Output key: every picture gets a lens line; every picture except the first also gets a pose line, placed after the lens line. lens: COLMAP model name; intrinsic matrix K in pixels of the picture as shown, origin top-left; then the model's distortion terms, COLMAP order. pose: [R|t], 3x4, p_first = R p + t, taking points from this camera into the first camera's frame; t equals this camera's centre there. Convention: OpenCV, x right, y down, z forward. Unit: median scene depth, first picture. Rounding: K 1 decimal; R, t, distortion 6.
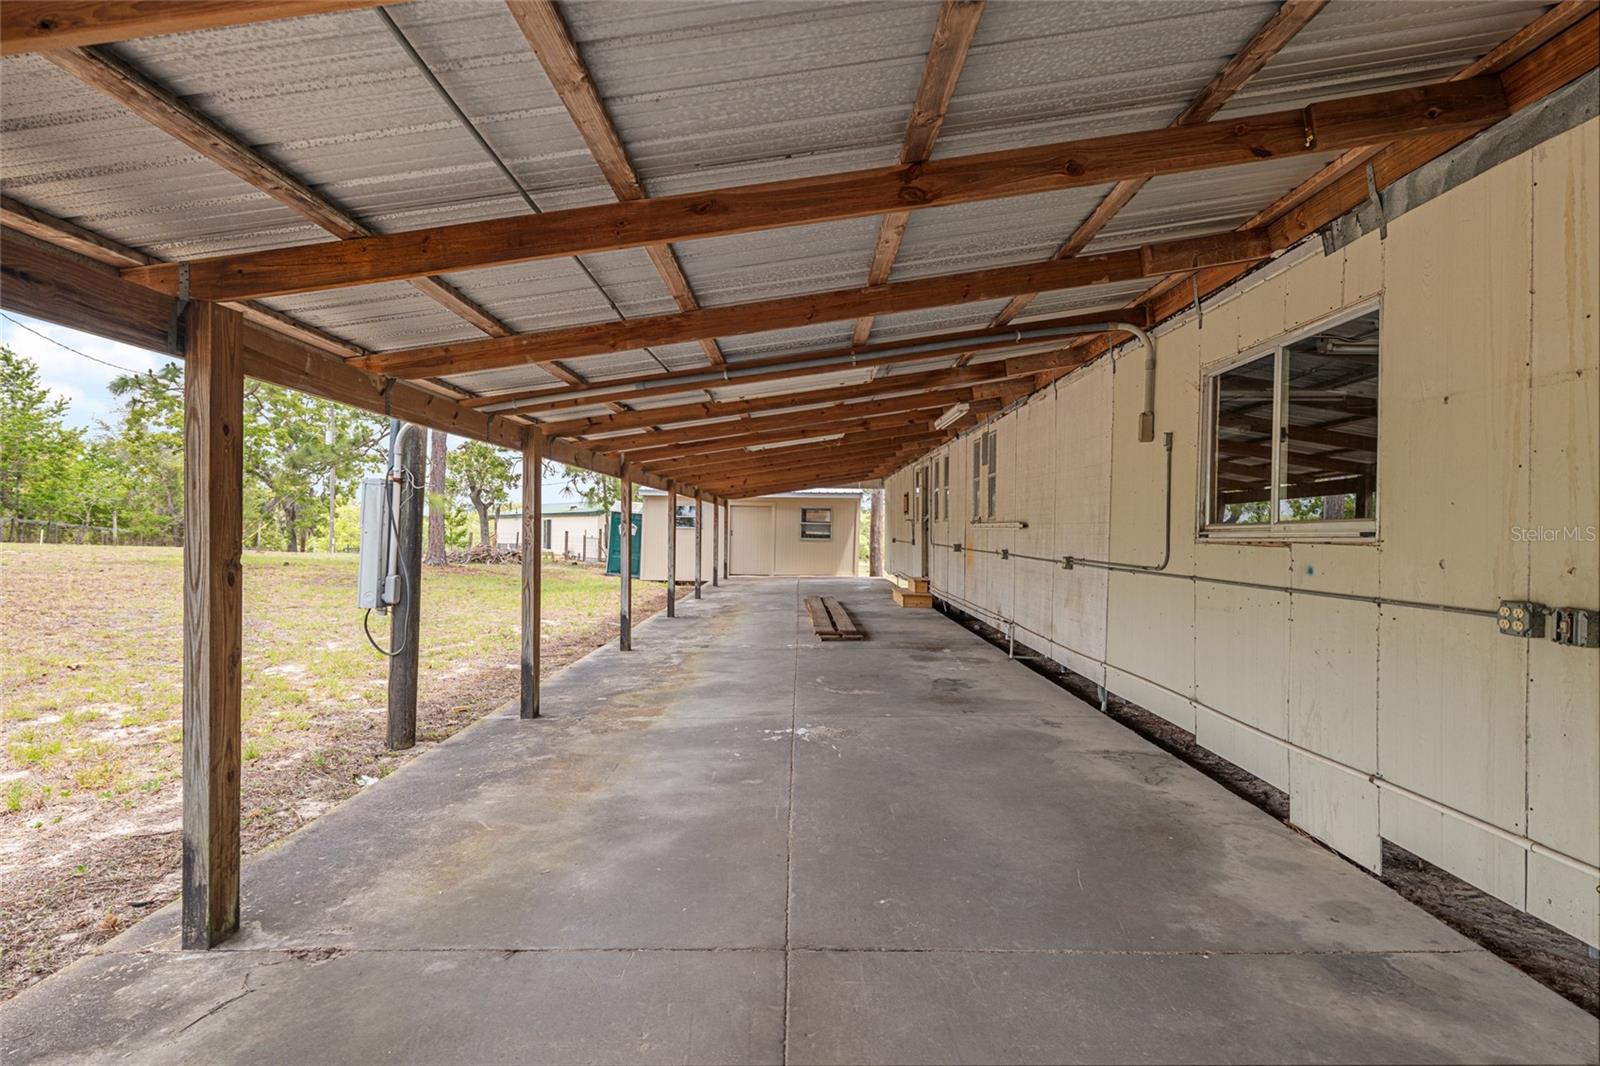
lens RADIAL K [[785.5, 0, 800.0], [0, 785.5, 533.0], [0, 0, 1]] dist [0.000173, 0.000006]
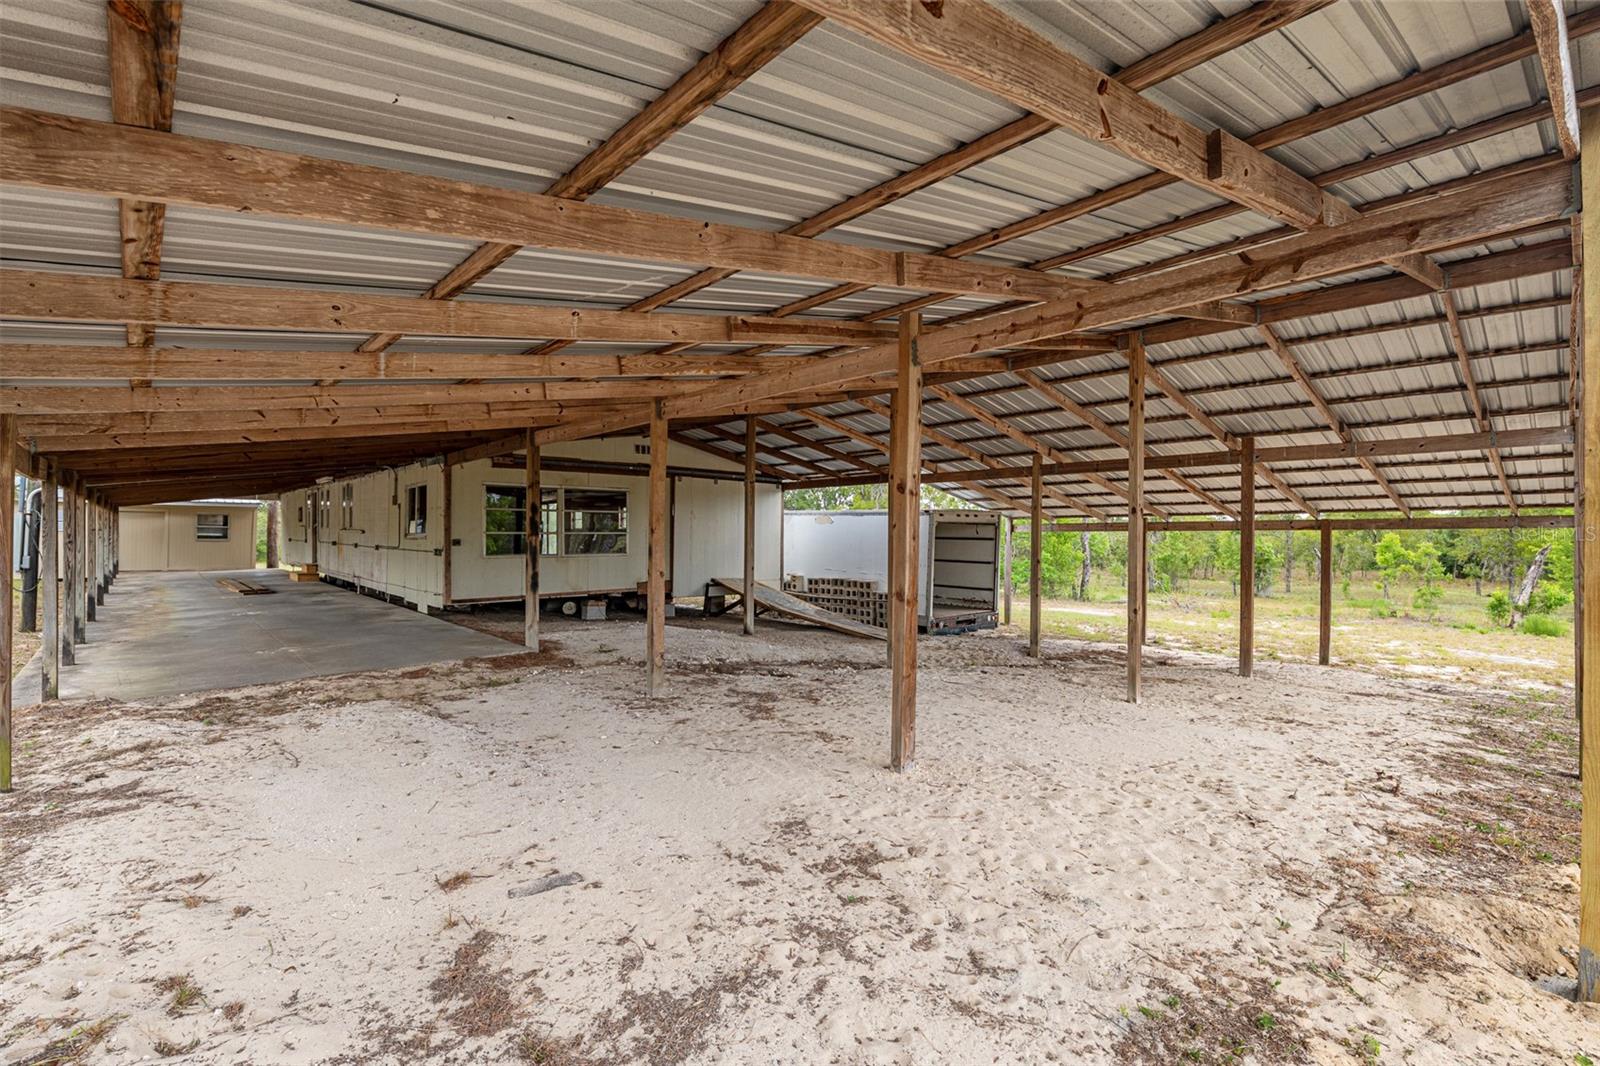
lens RADIAL K [[746.1, 0, 800.0], [0, 746.1, 533.0], [0, 0, 1]] dist [-0.020469, 0.022436]
pose [[0.748737, -0.002666, 0.662862, -0.095549], [0.002279, 0.999996, 0.001447, -0.003779], [-0.662863, 0.000428, 0.748740, -0.735374]]
